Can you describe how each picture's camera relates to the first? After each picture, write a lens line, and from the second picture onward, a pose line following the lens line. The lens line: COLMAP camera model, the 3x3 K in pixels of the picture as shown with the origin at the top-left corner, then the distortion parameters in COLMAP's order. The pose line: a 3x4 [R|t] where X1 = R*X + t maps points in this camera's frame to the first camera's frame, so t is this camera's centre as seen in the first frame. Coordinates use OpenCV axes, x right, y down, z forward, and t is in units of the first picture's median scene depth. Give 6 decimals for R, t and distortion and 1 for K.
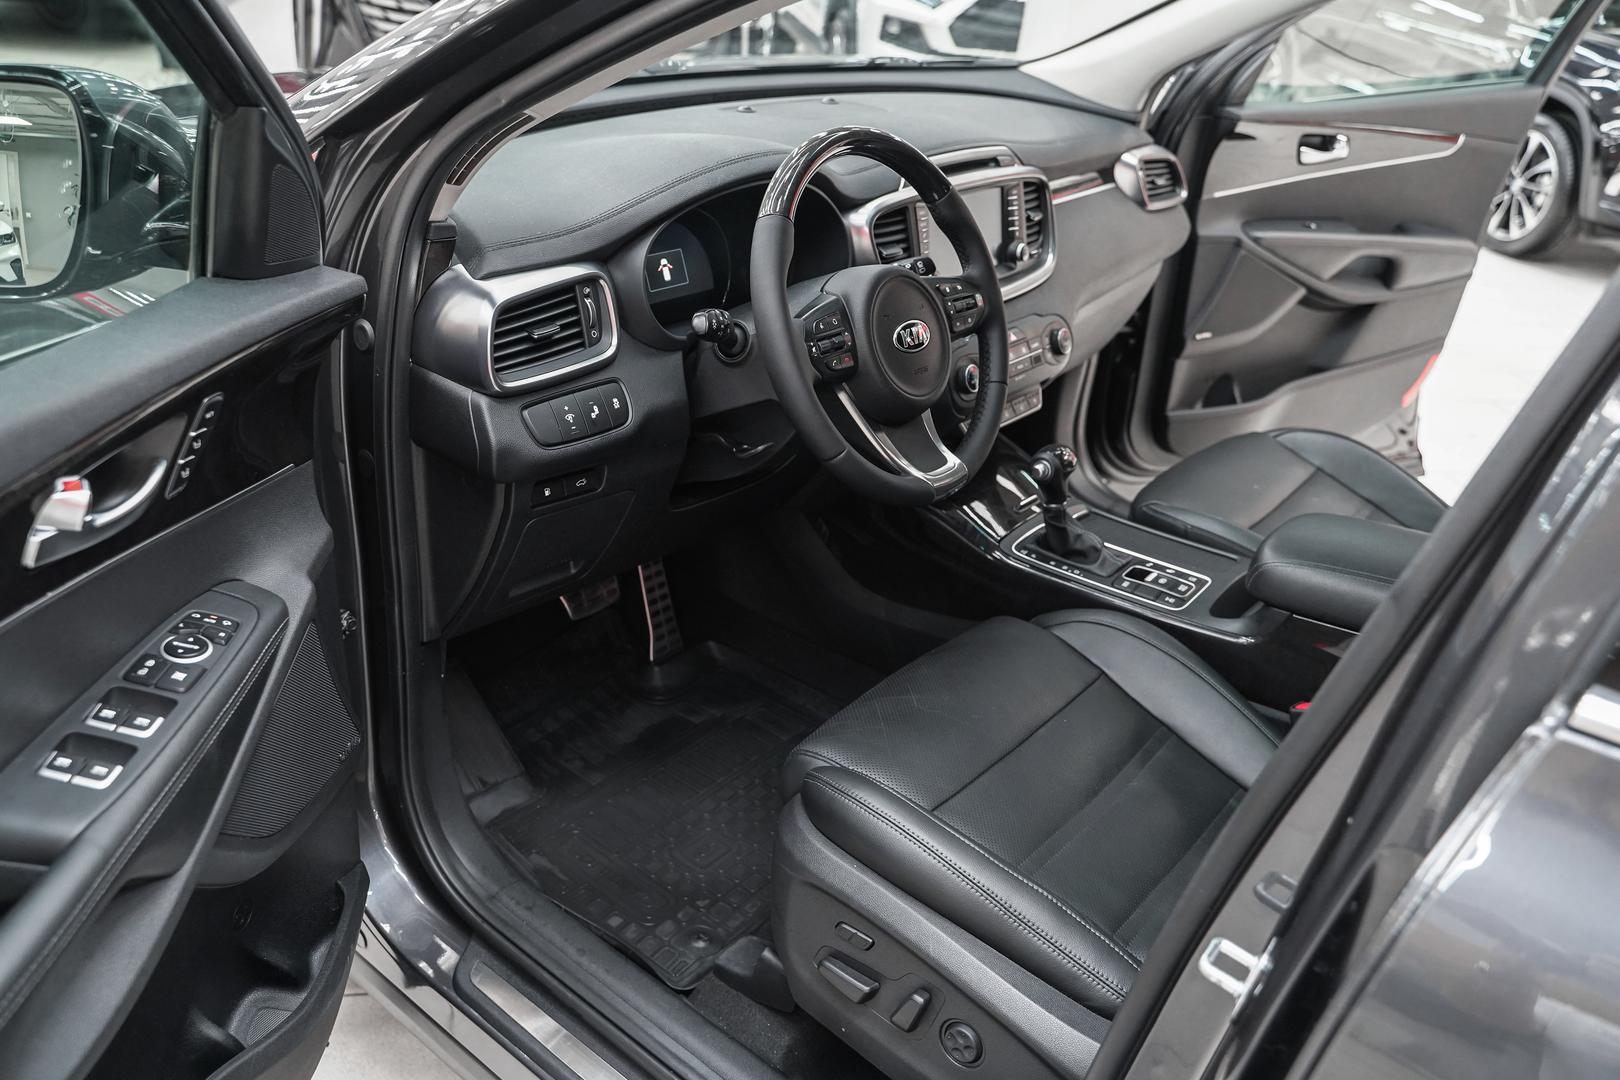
lens RADIAL K [[1308.1, 0, 807.8], [0, 1308.1, 536.5], [0, 0, 1]] dist [-0.022143, 0.020710]
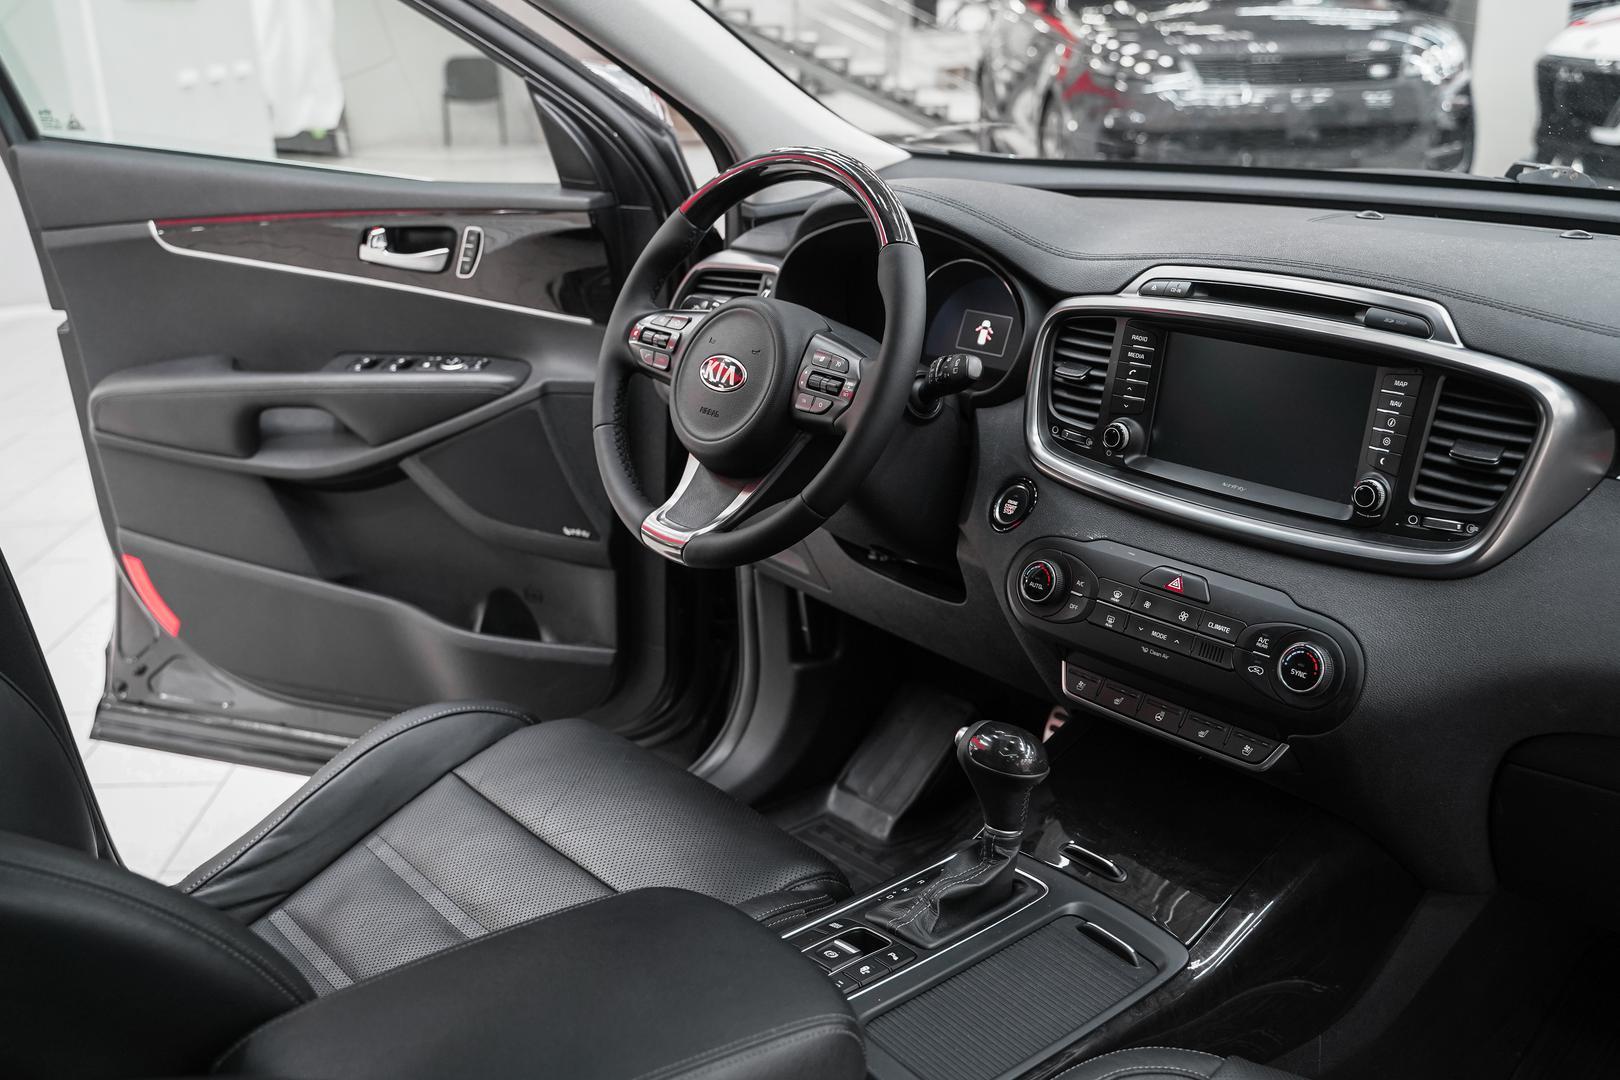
lens RADIAL K [[1541.6, 0, 793.9], [0, 1541.6, 517.4], [0, 0, 1]] dist [-0.006273, 0.000000]
pose [[-0.176162, 0.226524, -0.957942, 0.791186], [-0.444765, 0.849844, 0.282753, -0.281429], [0.878152, 0.475869, -0.048961, 0.835929]]
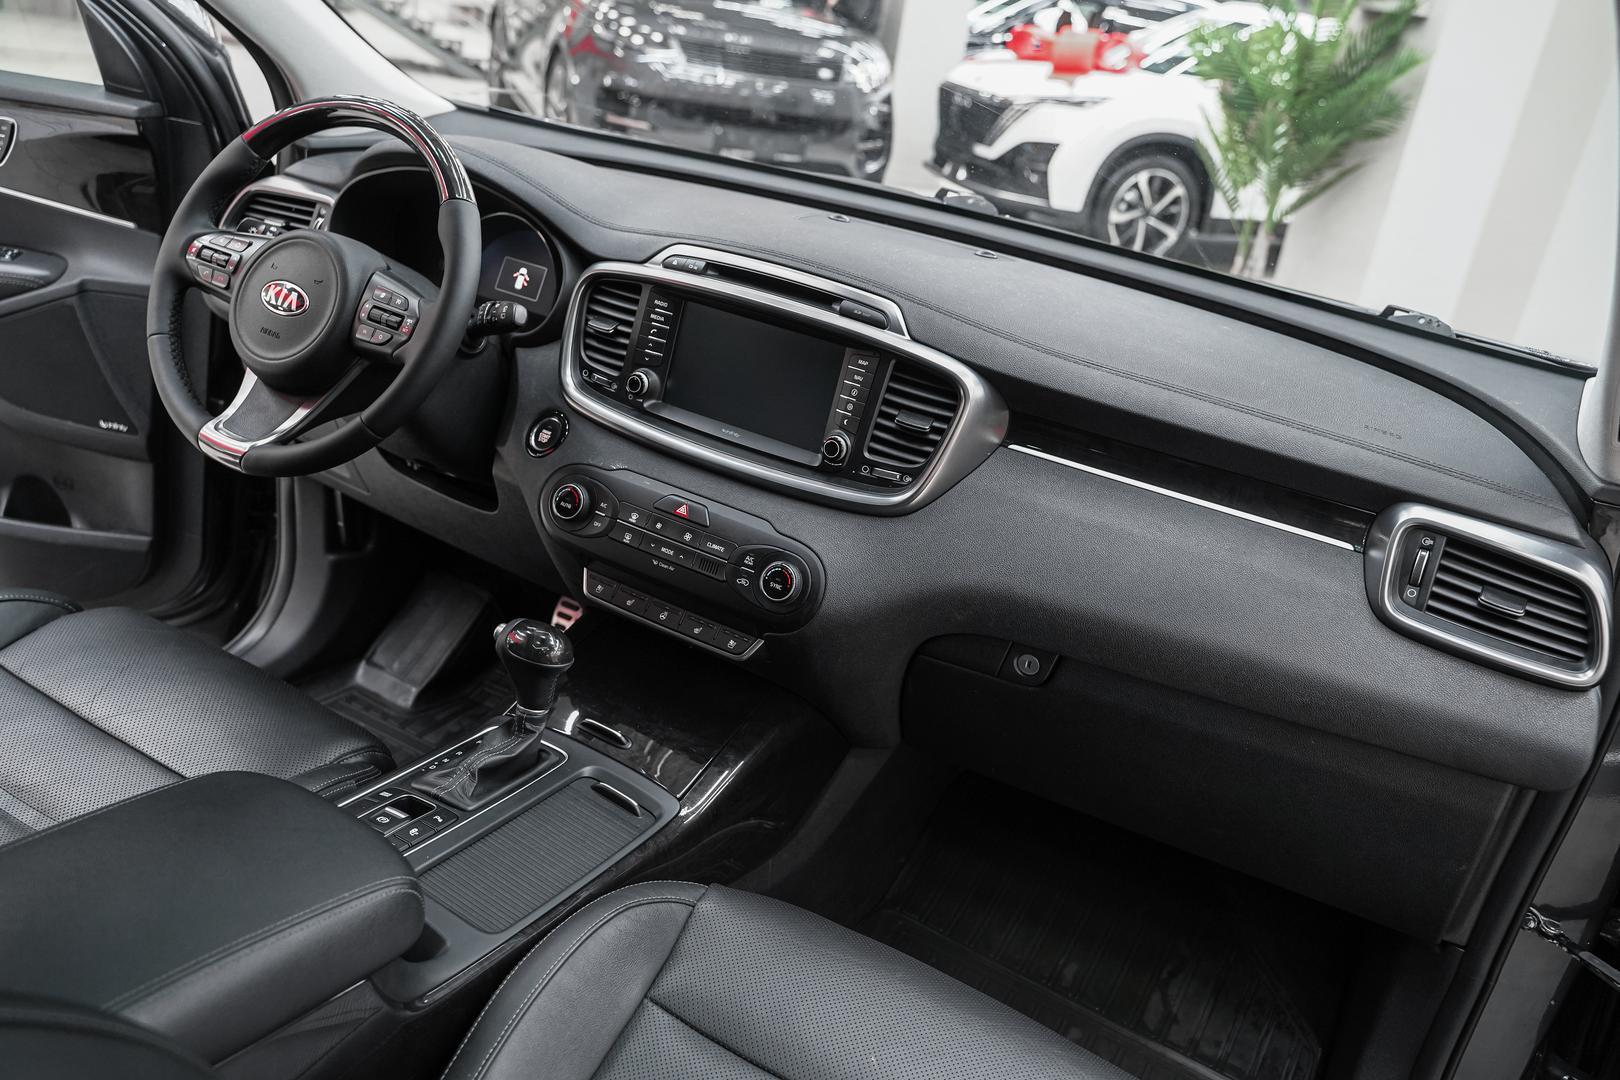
lens RADIAL K [[1308.1, 0, 813.2], [0, 1308.1, 536.4], [0, 0, 1]] dist [-0.022143, 0.020710]
pose [[0.173708, 0.313362, -0.933611, 0.797007], [-0.567742, 0.806489, 0.165060, -0.285020], [0.804670, 0.501378, 0.318003, 0.804480]]
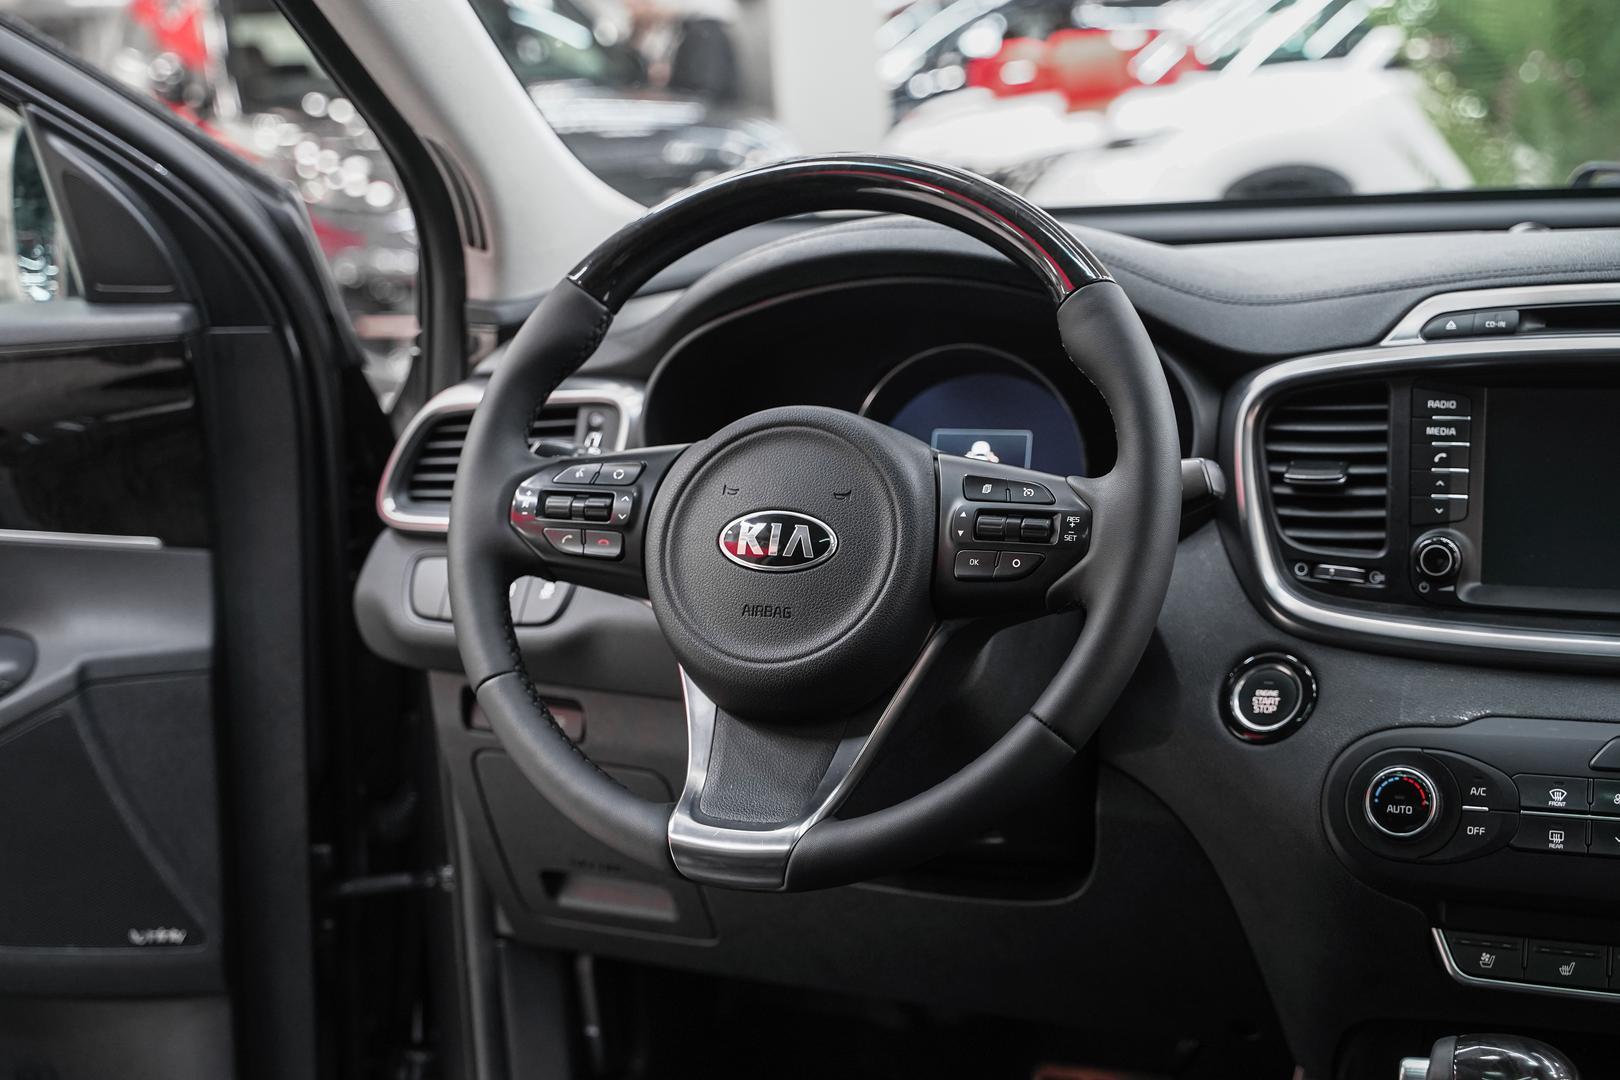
lens RADIAL K [[2300.9, 0, 806.5], [0, 2300.9, 527.3], [0, 0, 1]] dist [0.006438, 0.000000]
pose [[0.290026, 0.070948, -0.954385, 0.667134], [-0.373442, 0.926581, -0.044603, -0.090809], [0.881150, 0.369343, 0.295228, 0.552979]]
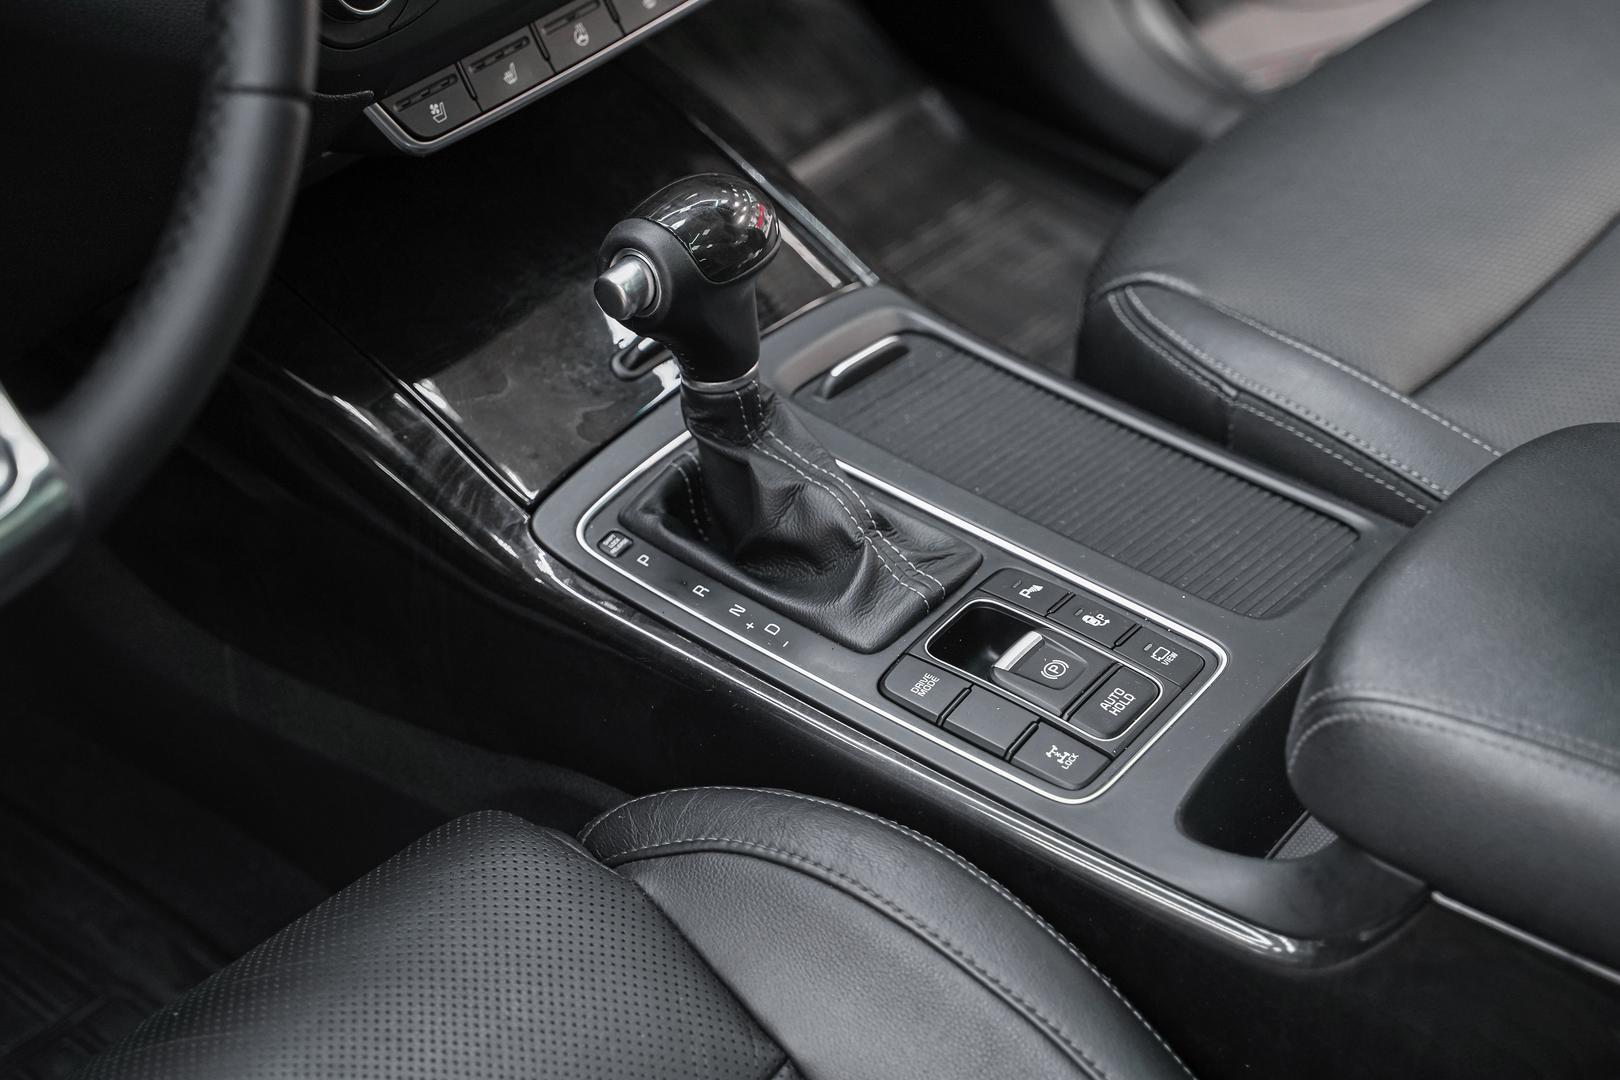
lens RADIAL K [[2978.7, 0, 803.3], [0, 2978.7, 535.4], [0, 0, 1]] dist [0.007935, 0.000000]
pose [[0.998967, -0.030216, -0.033928, 0.215721], [0.036954, 0.974819, 0.219913, -0.126110], [0.026429, -0.220939, 0.974929, 0.332340]]
